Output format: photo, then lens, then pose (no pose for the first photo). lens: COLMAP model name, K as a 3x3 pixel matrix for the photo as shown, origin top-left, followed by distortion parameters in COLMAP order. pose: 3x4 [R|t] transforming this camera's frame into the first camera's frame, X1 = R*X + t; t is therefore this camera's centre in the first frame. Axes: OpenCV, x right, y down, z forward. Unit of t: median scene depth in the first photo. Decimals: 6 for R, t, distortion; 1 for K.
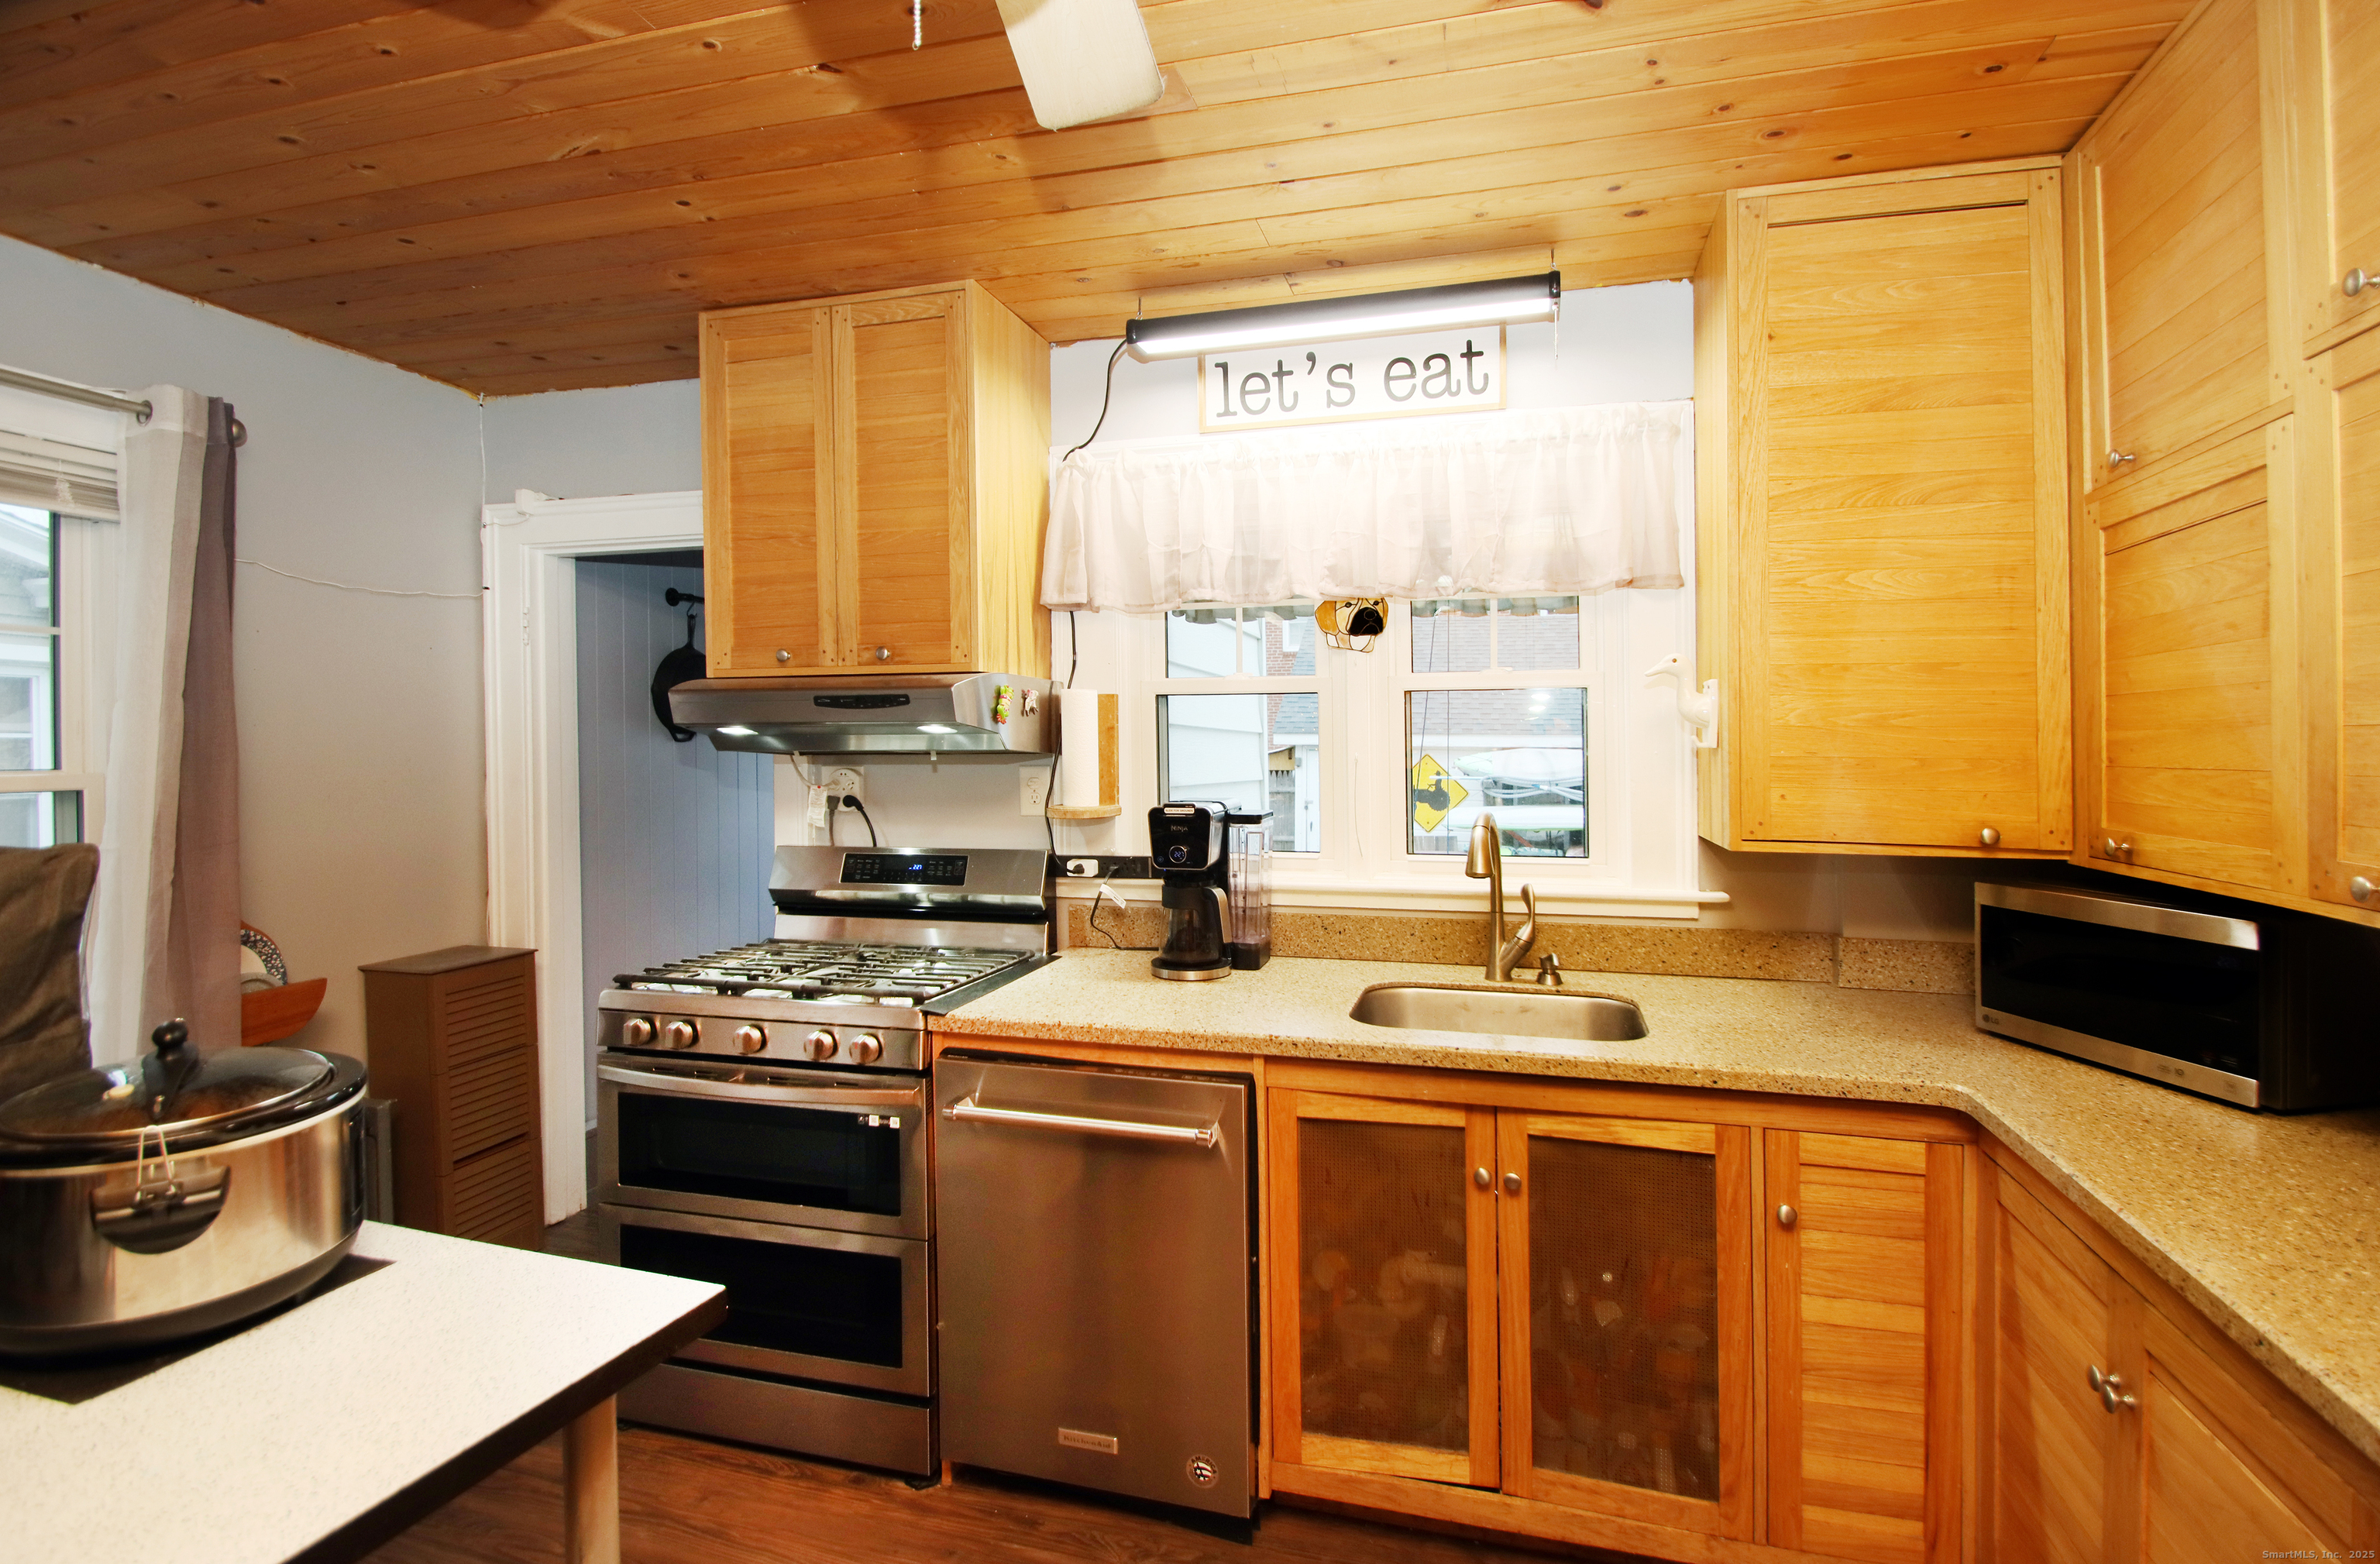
lens RADIAL K [[1181.9, 0, 1193.2], [0, 1181.9, 801.7], [0, 0, 1]] dist [0.003553, -0.017980]
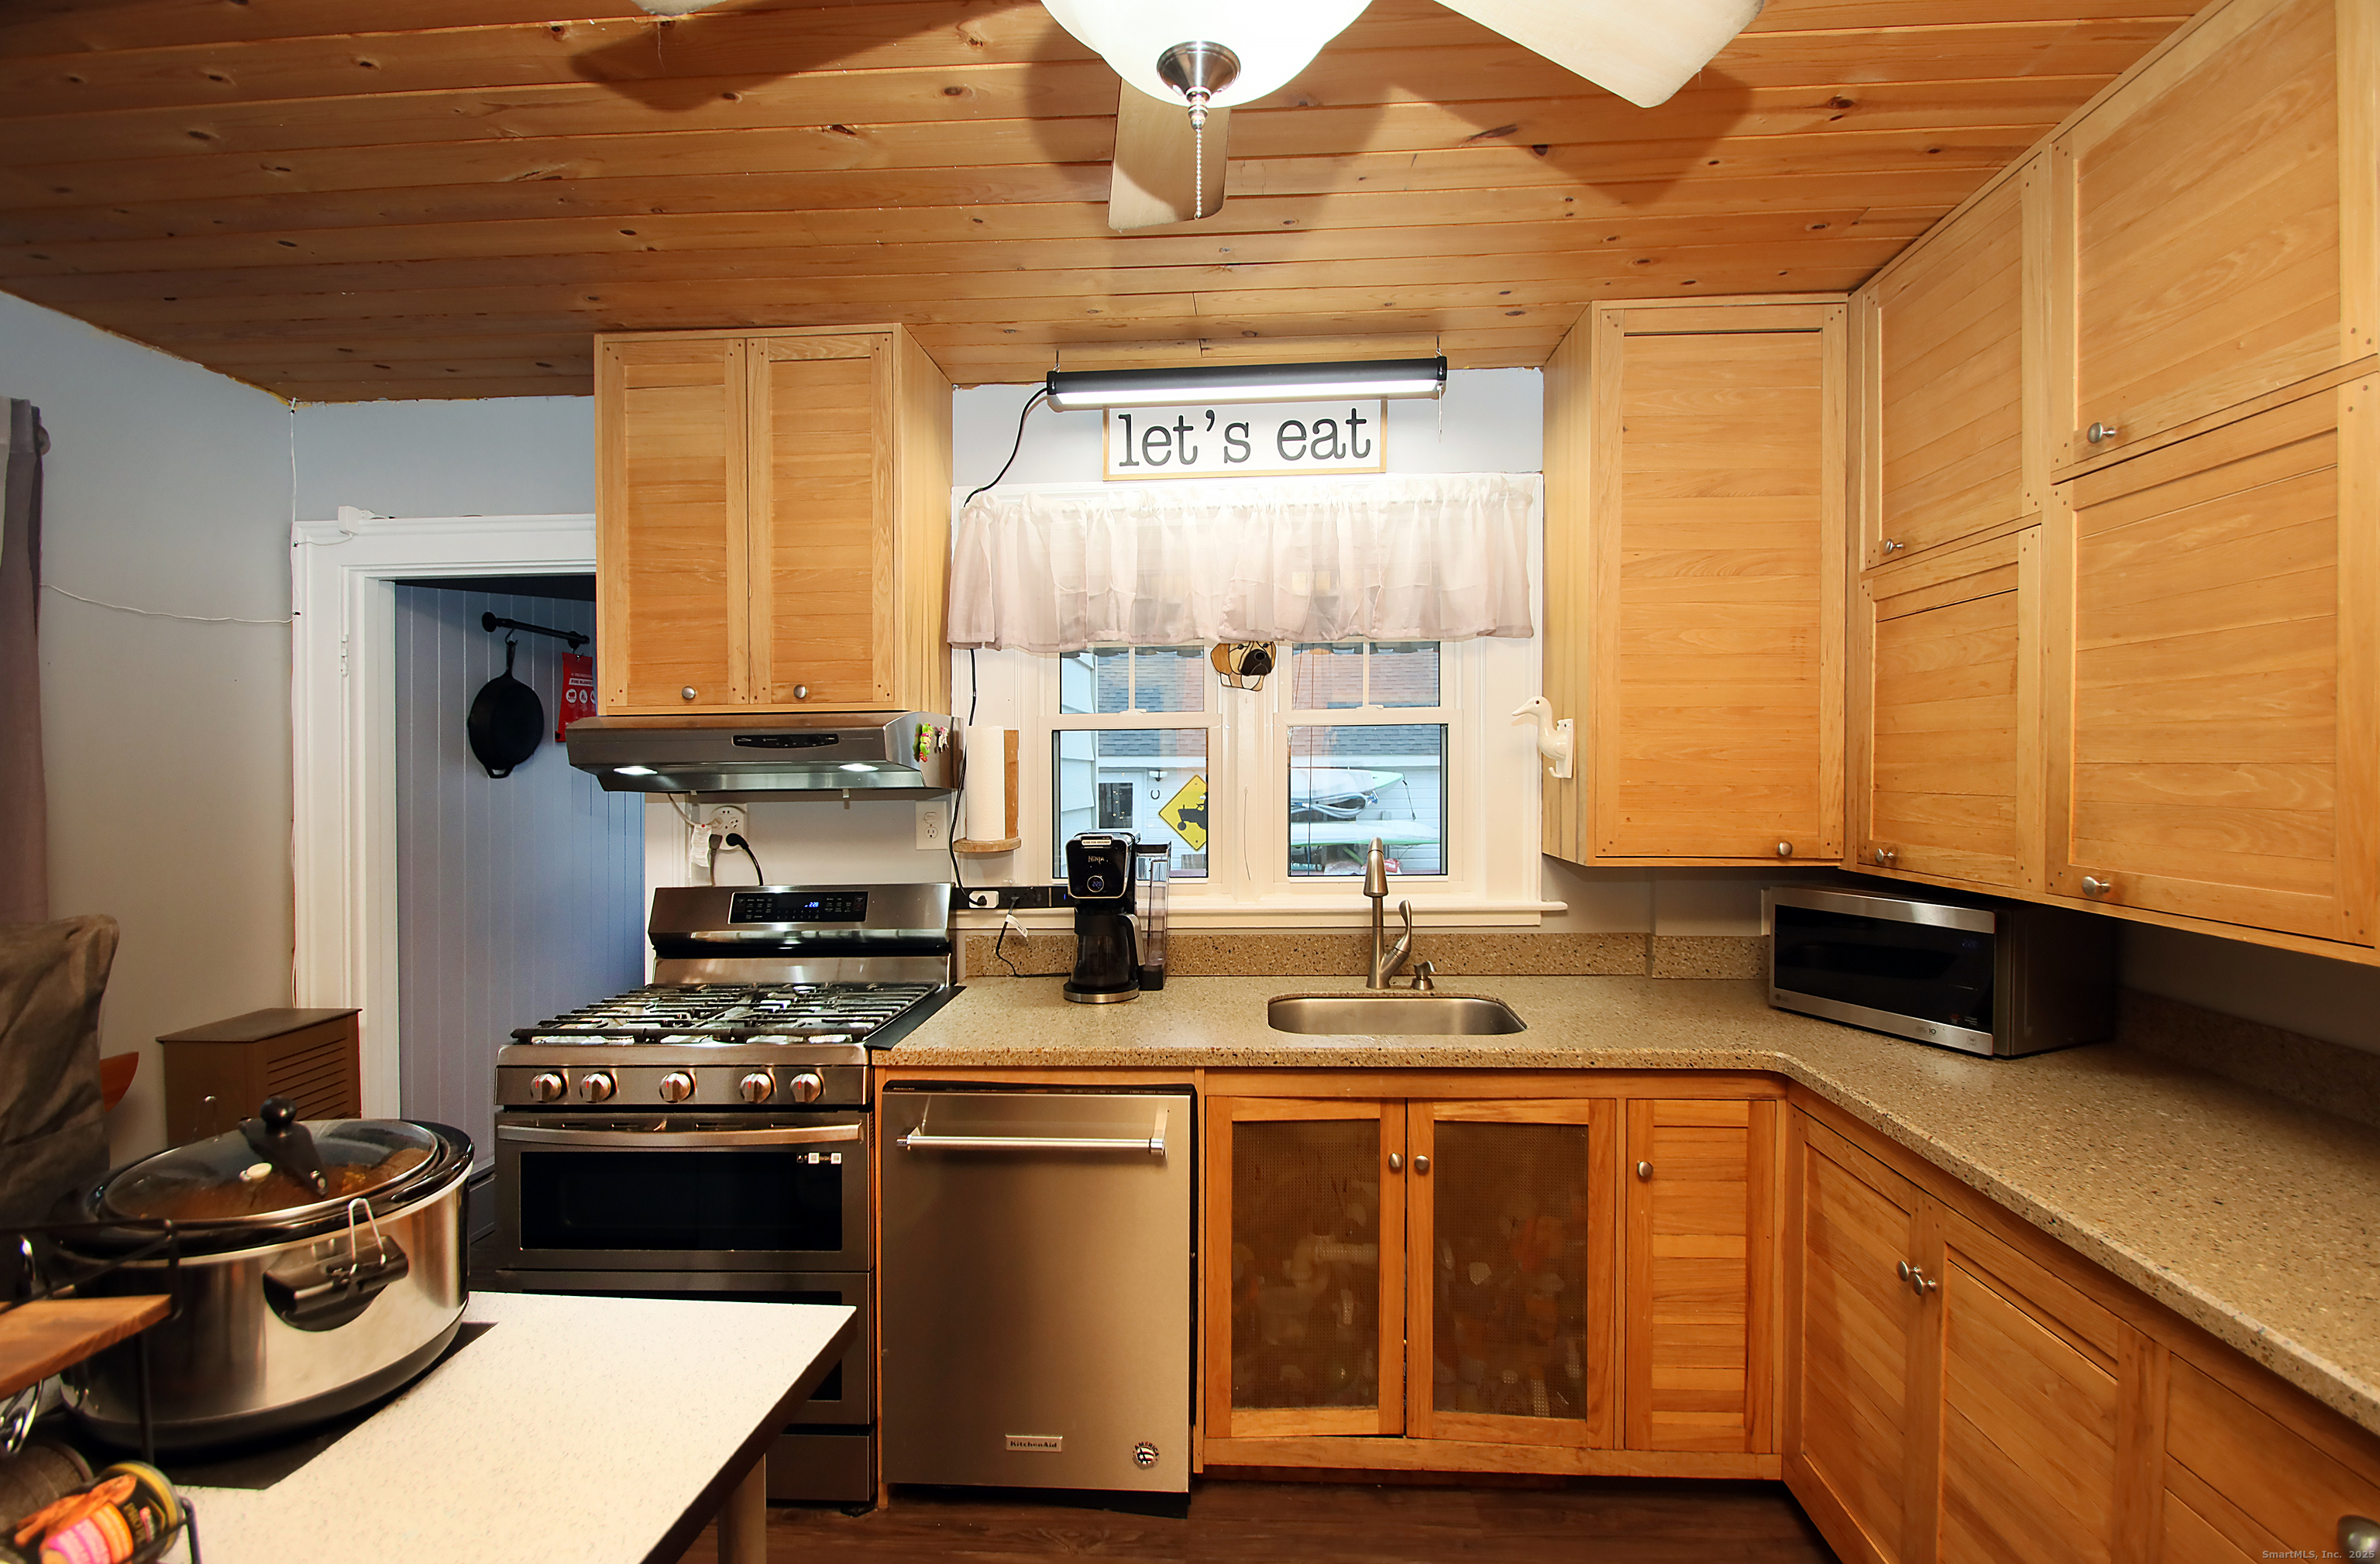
lens RADIAL K [[1146.3, 0, 1276.5], [0, 1146.3, 851.0], [0, 0, 1]] dist [-0.000118, -0.010994]
pose [[0.973504, -0.025197, 0.227279, -0.101657], [0.020103, 0.999493, 0.024699, -0.007728], [-0.227786, -0.019476, 0.973516, -0.034064]]
